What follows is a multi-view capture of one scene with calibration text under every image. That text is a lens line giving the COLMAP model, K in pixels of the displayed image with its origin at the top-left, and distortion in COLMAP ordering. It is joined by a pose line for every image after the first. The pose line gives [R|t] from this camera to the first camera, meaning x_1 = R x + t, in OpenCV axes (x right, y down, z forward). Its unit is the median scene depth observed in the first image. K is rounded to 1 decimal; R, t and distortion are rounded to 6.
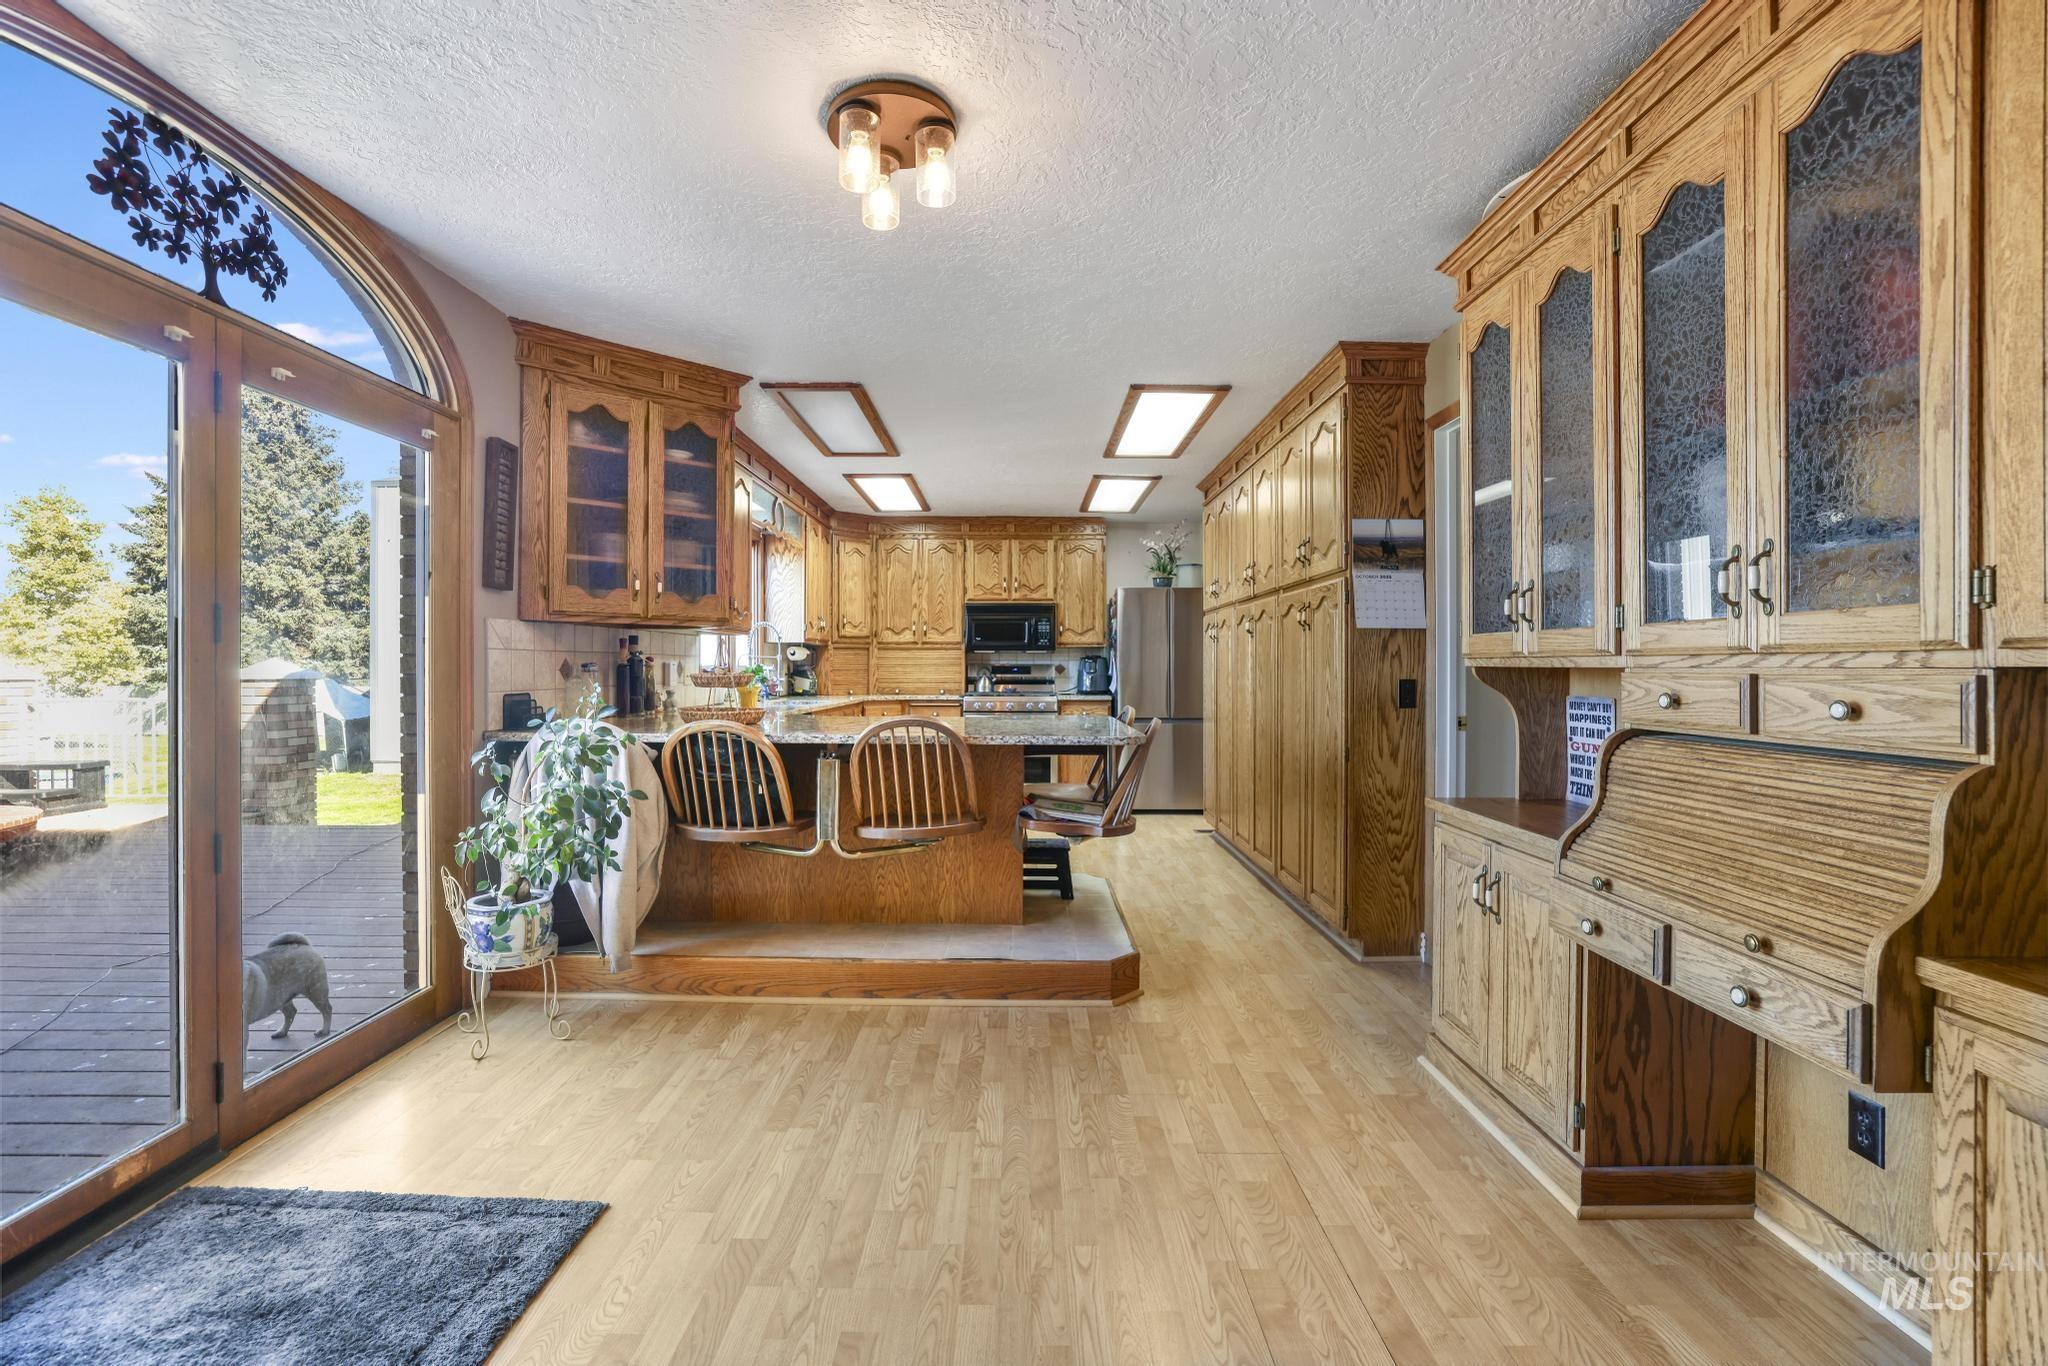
lens RADIAL K [[902.6, 0, 1016.2], [0, 902.6, 668.8], [0, 0, 1]] dist [-0.060864, 0.020246]
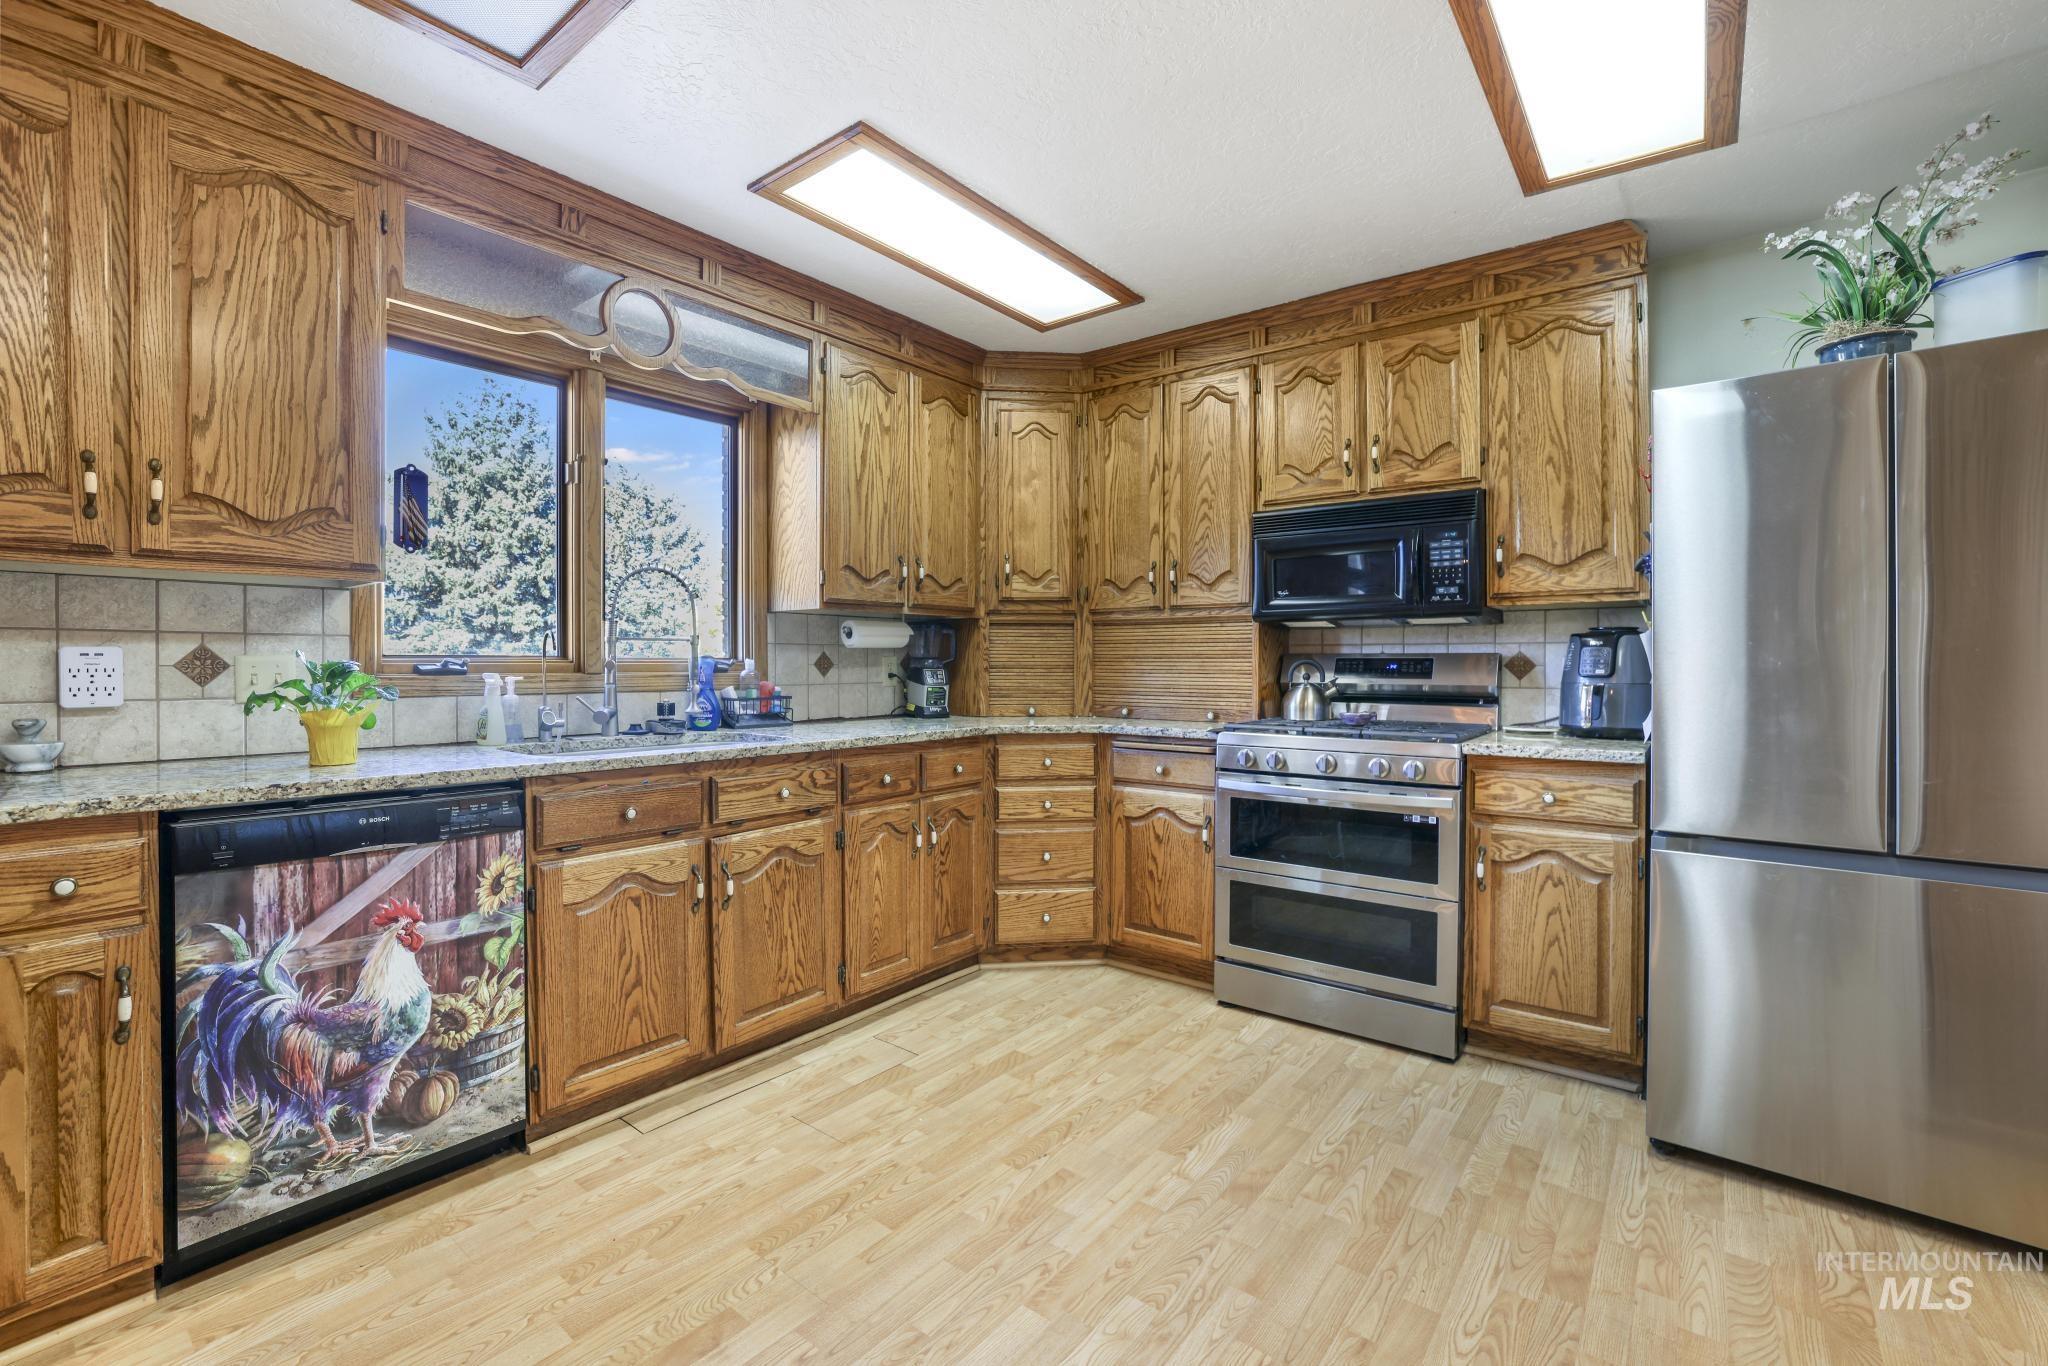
lens RADIAL K [[890.8, 0, 1033.3], [0, 890.8, 665.0], [0, 0, 1]] dist [-0.040150, 0.019893]
pose [[0.792105, 0.000792, -0.610384, 0.233151], [-0.000100, 0.999999, 0.001167, -0.000659], [0.610385, -0.000864, 0.792104, 1.181898]]
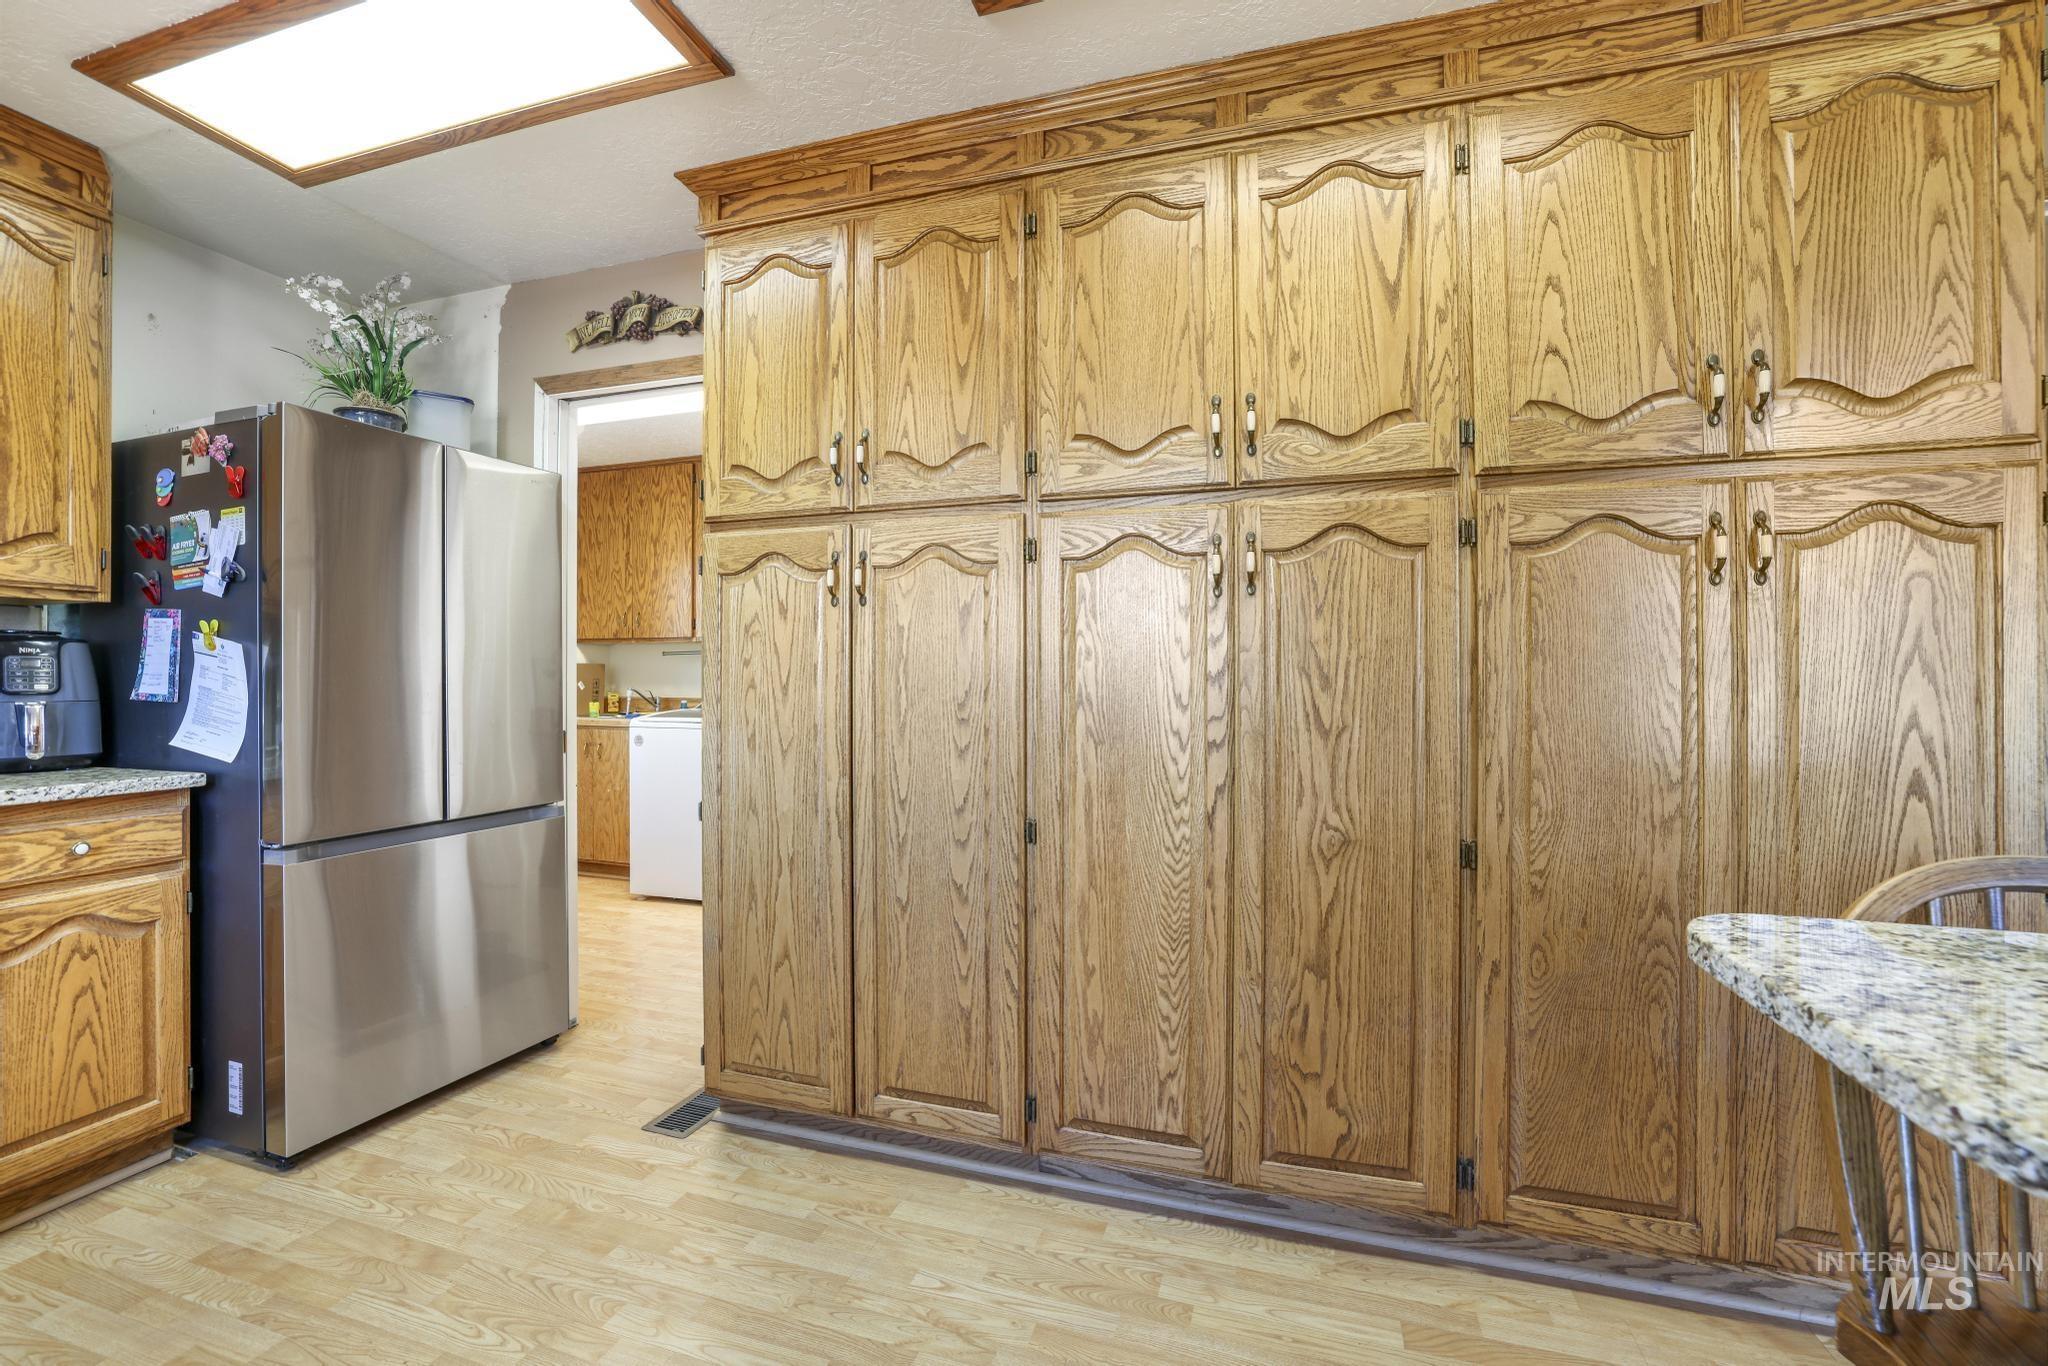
lens RADIAL K [[801.3, 0, 1060.9], [0, 801.3, 678.6], [0, 0, 1]] dist [-0.048573, 0.012339]
pose [[0.287672, 0.002829, 0.957725, -0.096800], [-0.001022, 0.999996, -0.002647, 0.000530], [-0.957728, -0.000217, 0.287674, 1.252904]]
